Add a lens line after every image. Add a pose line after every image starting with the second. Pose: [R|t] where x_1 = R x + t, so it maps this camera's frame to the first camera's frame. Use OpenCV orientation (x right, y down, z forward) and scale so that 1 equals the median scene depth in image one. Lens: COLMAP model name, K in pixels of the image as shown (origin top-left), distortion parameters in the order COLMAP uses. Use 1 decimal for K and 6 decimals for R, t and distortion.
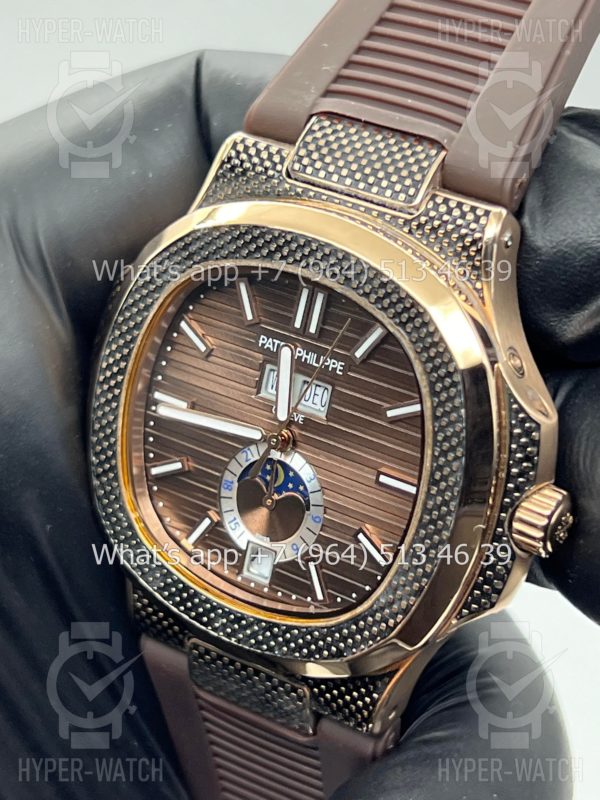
lens RADIAL K [[1904.6, 0, 300.2], [0, 1904.6, 393.5], [0, 0, 1]] dist [0.197716, 0.000000]
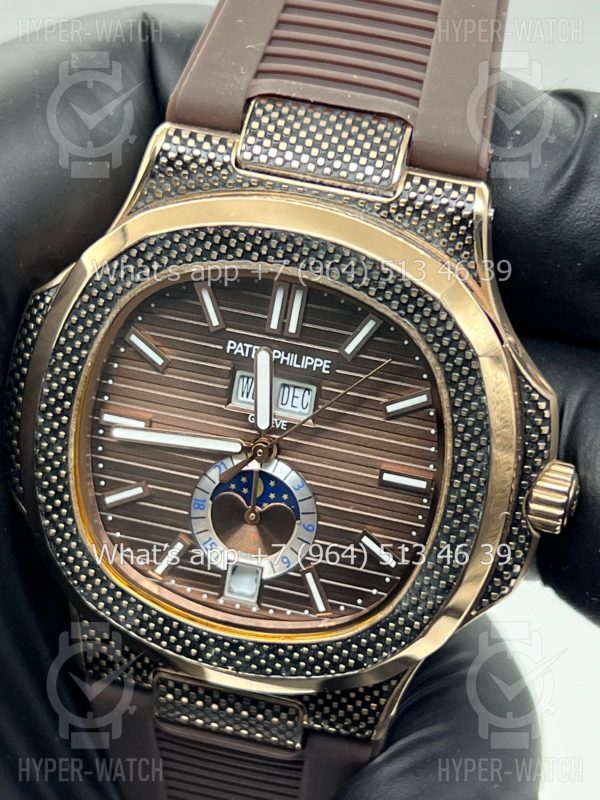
lens RADIAL K [[1904.6, 0, 312.4], [0, 1904.6, 373.0], [0, 0, 1]] dist [0.197716, 0.000000]
pose [[0.940746, -0.124201, 0.315549, -0.279656], [0.112221, 0.992108, 0.055932, -0.062887], [-0.320006, -0.017207, 0.947259, 0.108798]]
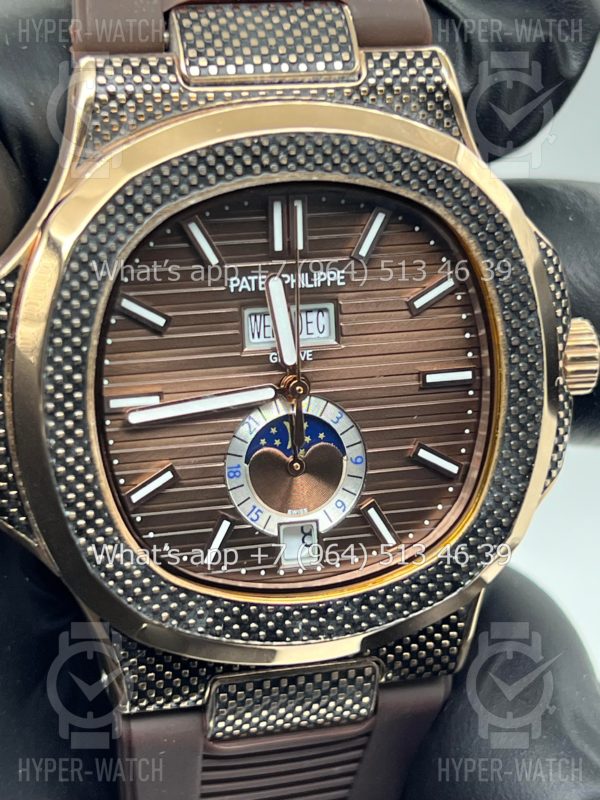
lens RADIAL K [[1904.6, 0, 299.5], [0, 1904.6, 395.3], [0, 0, 1]] dist [0.197716, 0.000000]
pose [[0.668899, -0.331130, 0.665528, -0.569091], [0.355781, 0.928710, 0.104491, -0.059468], [-0.652682, 0.166889, 0.739023, 0.386431]]
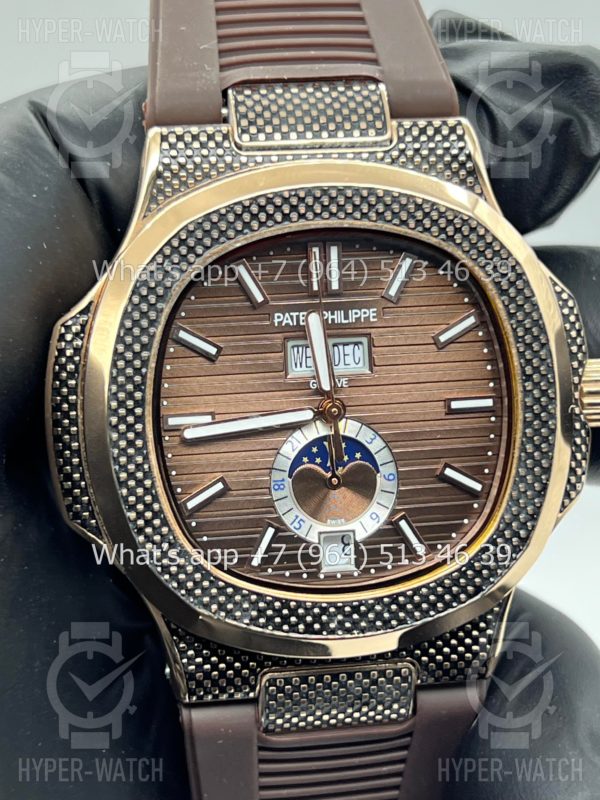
lens RADIAL K [[1904.6, 0, 303.7], [0, 1904.6, 402.9], [0, 0, 1]] dist [0.197716, 0.000000]
pose [[0.740544, -0.271072, 0.614910, -0.607454], [0.358321, 0.933383, -0.020066, 0.034926], [-0.568507, 0.235195, 0.788342, 0.261685]]
